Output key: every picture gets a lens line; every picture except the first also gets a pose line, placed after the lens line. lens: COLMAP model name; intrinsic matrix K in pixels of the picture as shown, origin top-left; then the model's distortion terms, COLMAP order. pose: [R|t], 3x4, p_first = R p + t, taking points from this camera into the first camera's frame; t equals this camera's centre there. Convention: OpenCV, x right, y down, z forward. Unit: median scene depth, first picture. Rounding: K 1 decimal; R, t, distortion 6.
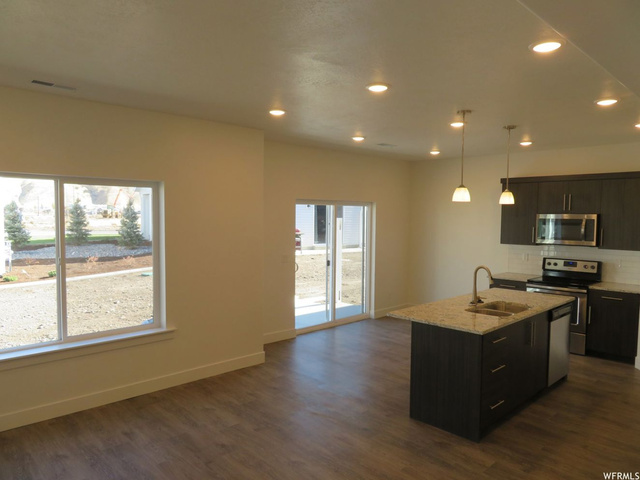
lens RADIAL K [[457.3, 0, 318.3], [0, 457.3, 244.9], [0, 0, 1]] dist [-0.018786, 0.000499]
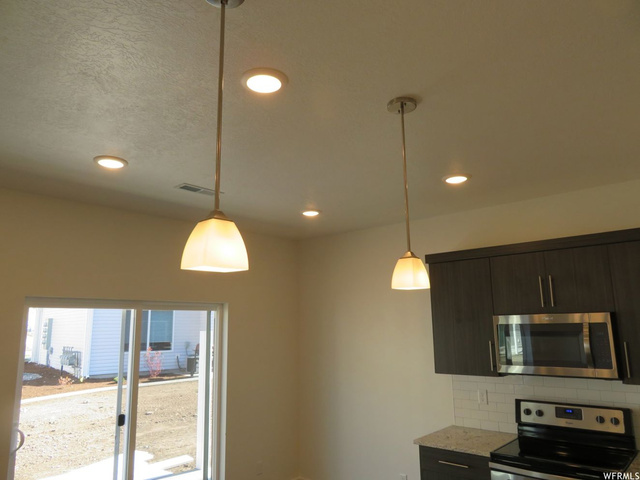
lens RADIAL K [[457.3, 0, 317.9], [0, 457.3, 235.7], [0, 0, 1]] dist [-0.018786, 0.000499]
pose [[0.996150, -0.007015, 0.087383, 0.230004], [0.029230, 0.966329, -0.255642, -0.028078], [-0.082647, 0.257212, 0.962814, 0.479170]]
